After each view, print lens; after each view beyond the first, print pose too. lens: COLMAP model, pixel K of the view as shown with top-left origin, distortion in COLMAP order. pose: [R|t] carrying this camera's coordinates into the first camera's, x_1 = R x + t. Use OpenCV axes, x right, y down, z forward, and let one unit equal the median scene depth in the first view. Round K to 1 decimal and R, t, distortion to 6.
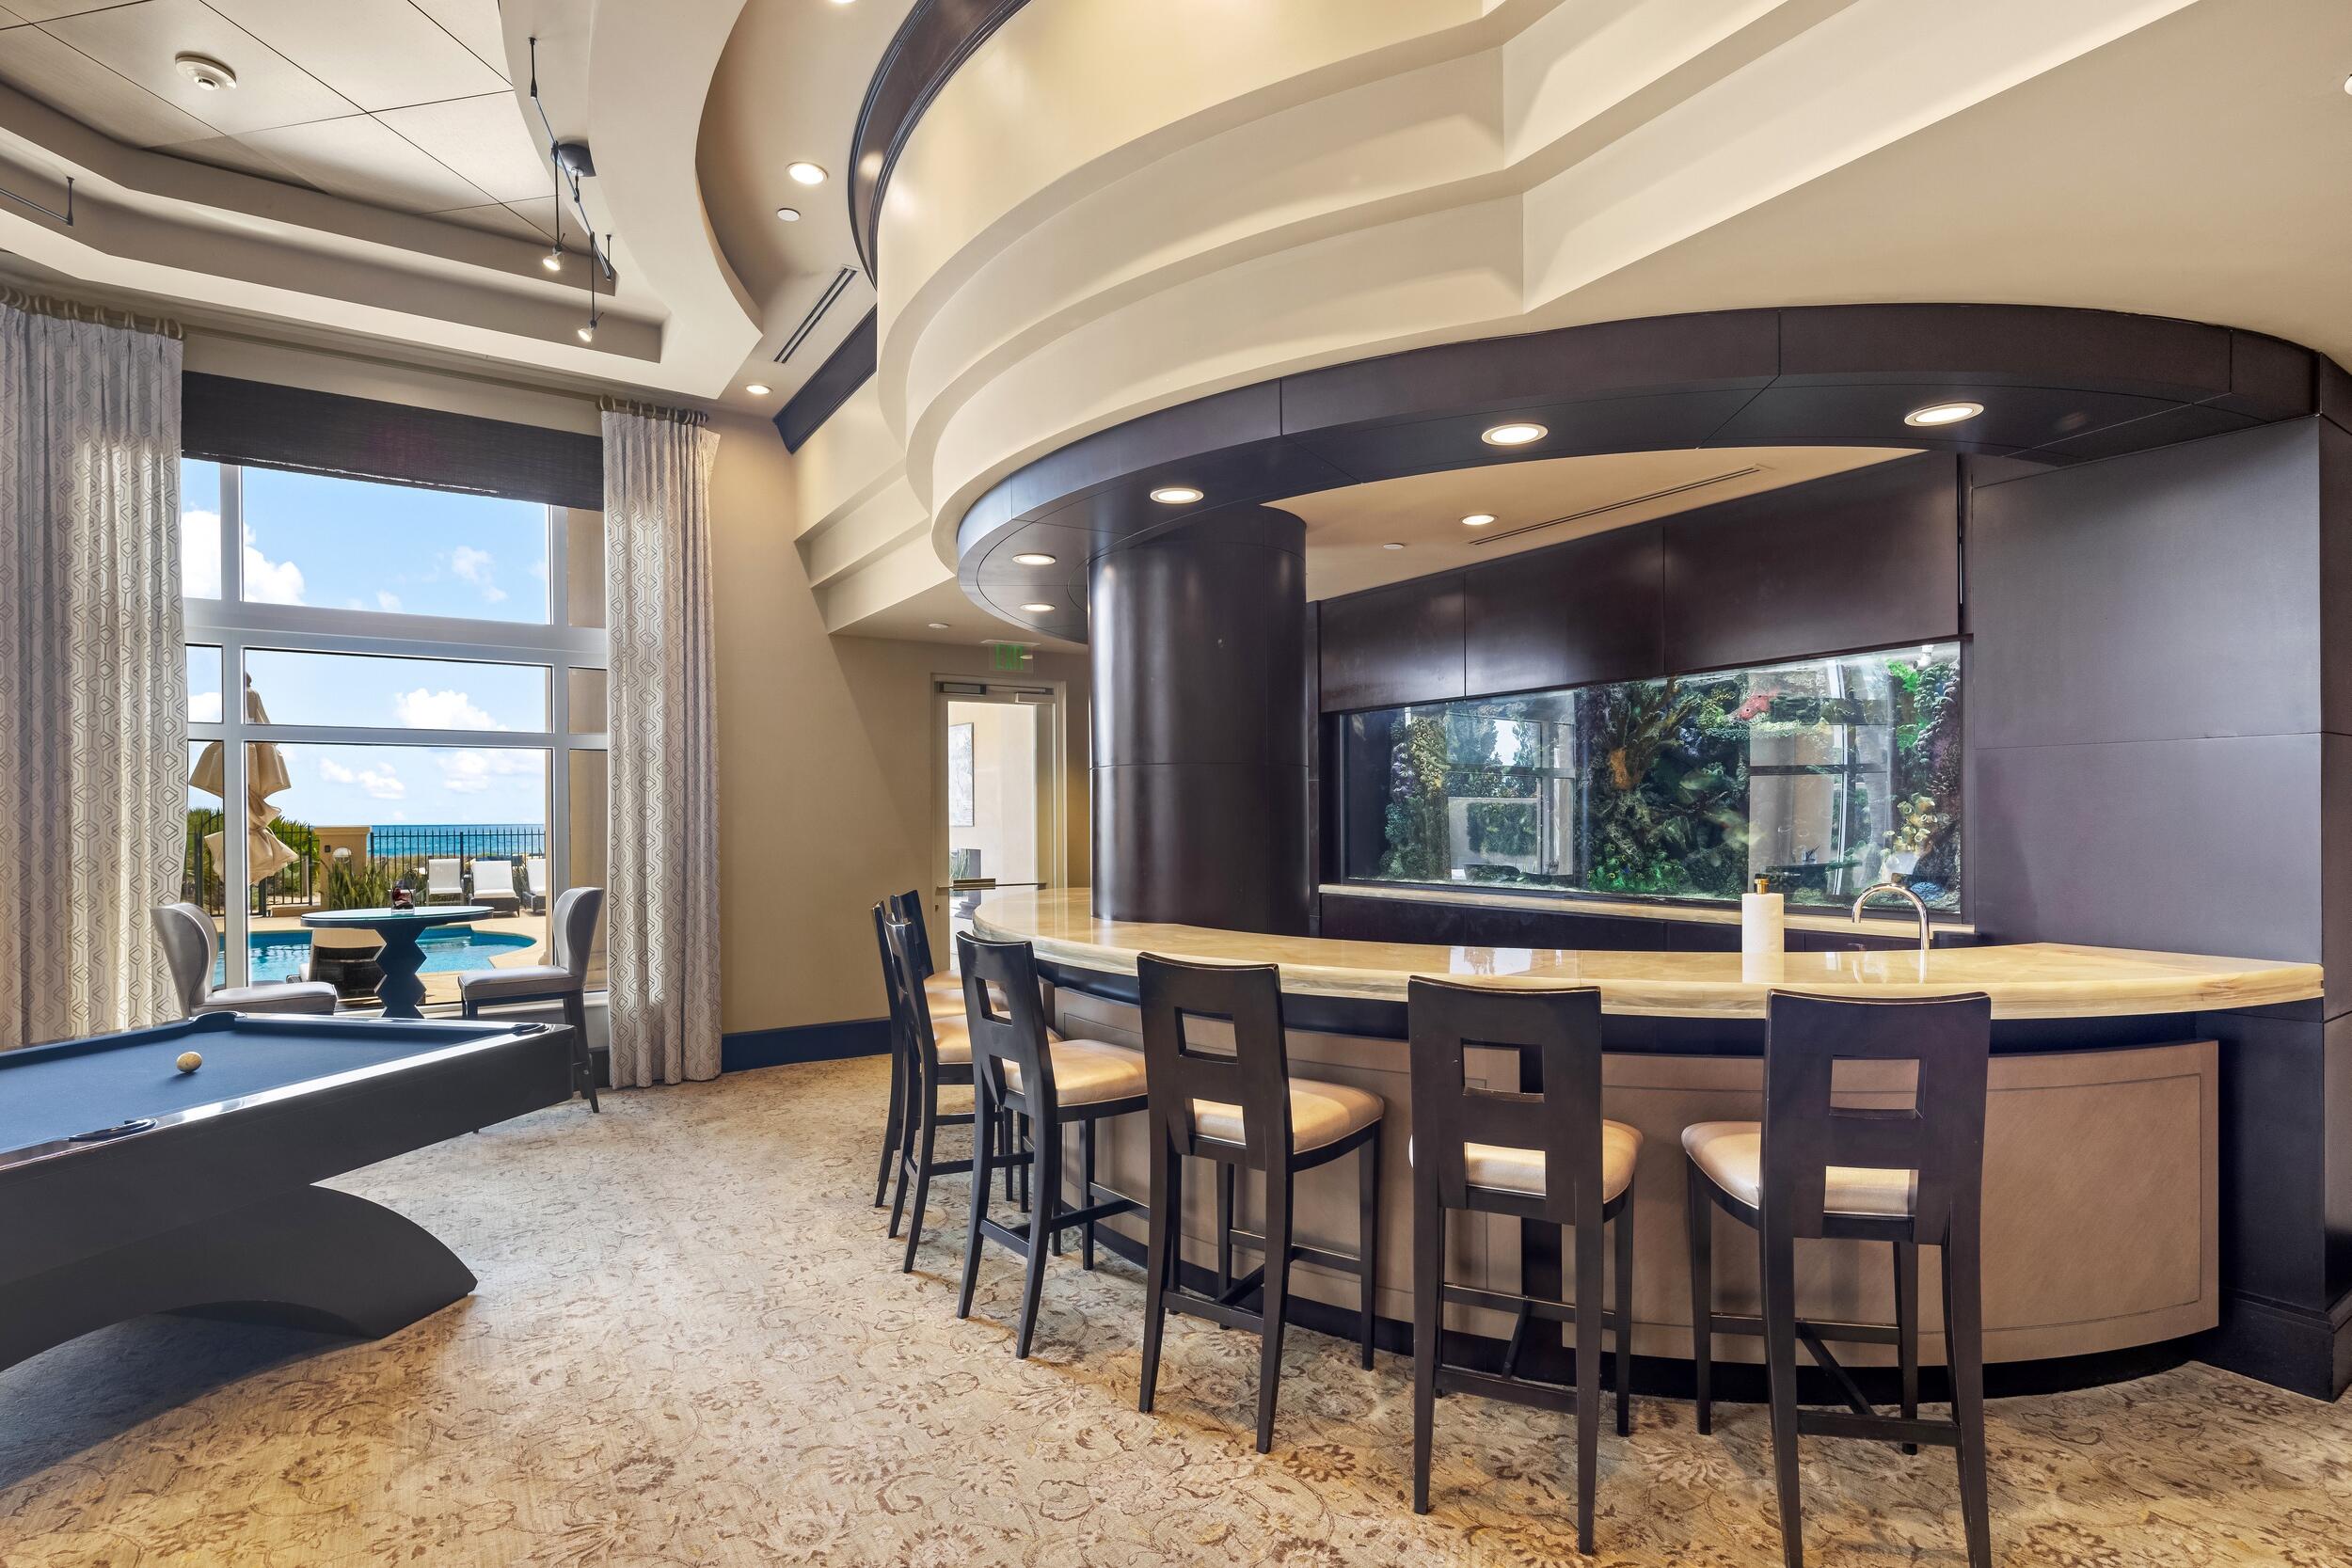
lens RADIAL K [[1152.5, 0, 1165.3], [0, 1152.5, 800.4], [0, 0, 1]] dist [0.007263, -0.006155]
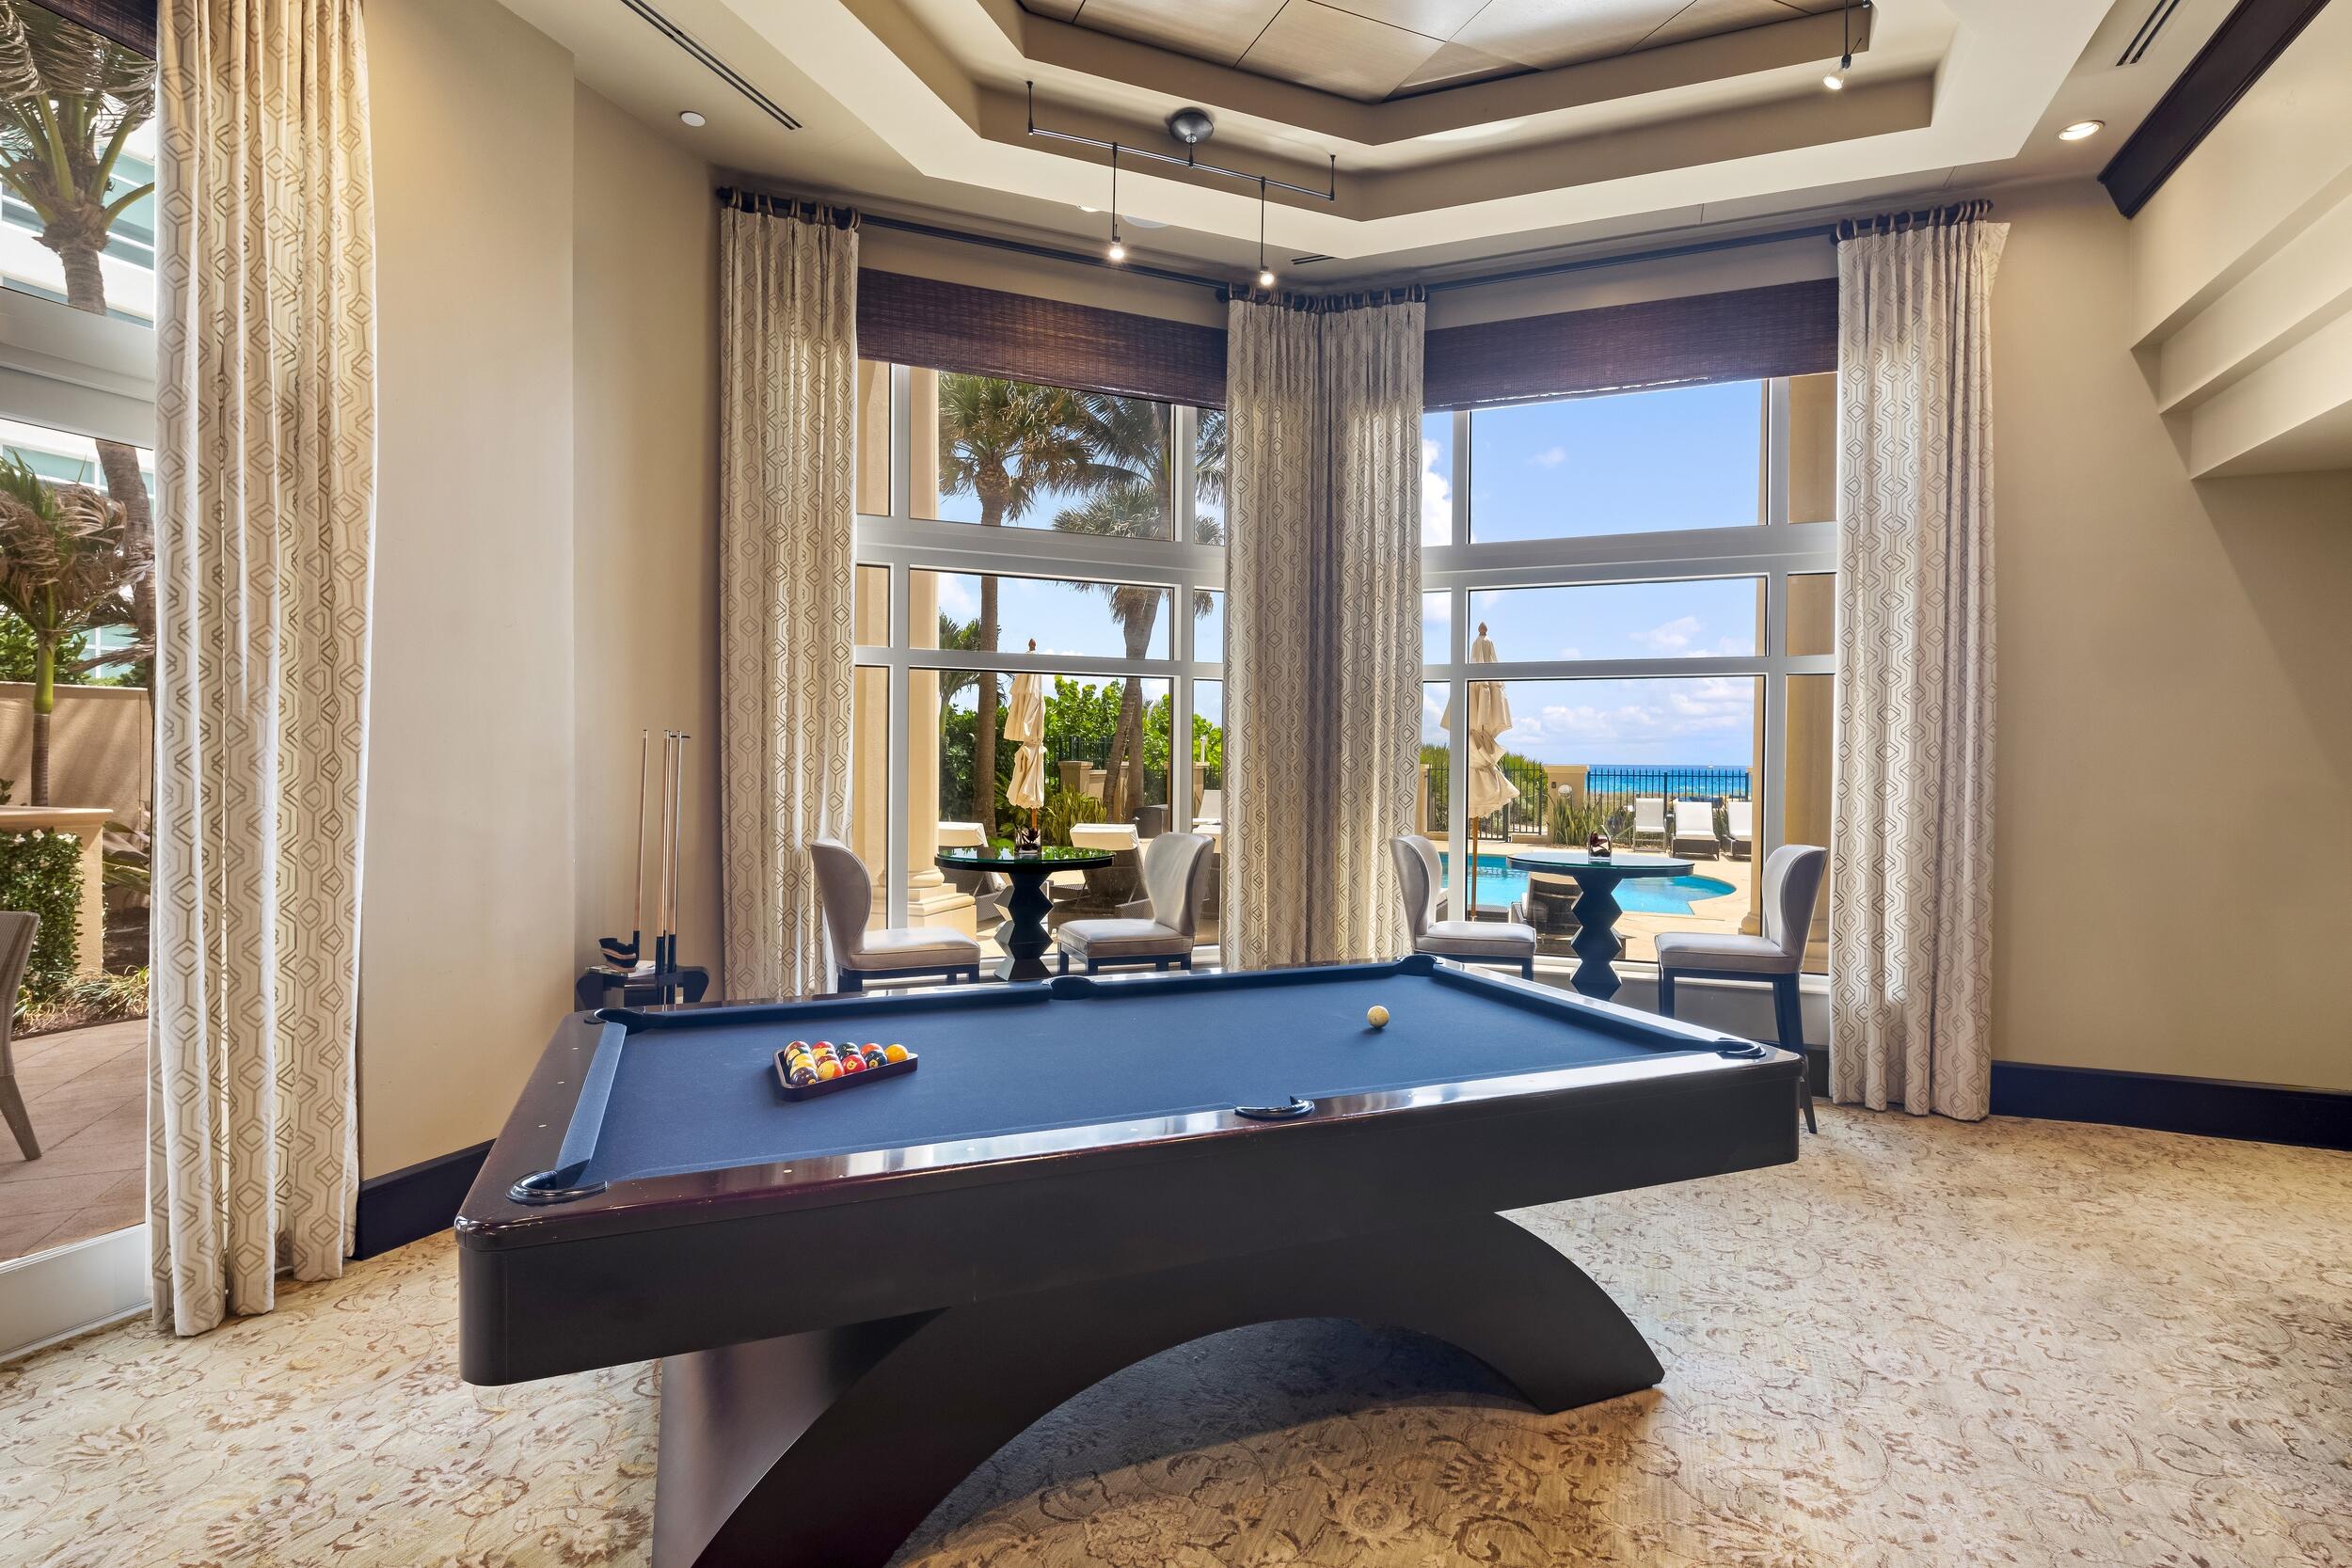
lens RADIAL K [[1152.5, 0, 1165.3], [0, 1152.5, 800.4], [0, 0, 1]] dist [0.007263, -0.006155]
pose [[0.575508, 0.039535, -0.816840, -0.105426], [0.001396, 0.998782, 0.049325, 0.004213], [0.817795, -0.029527, 0.574752, 0.180215]]
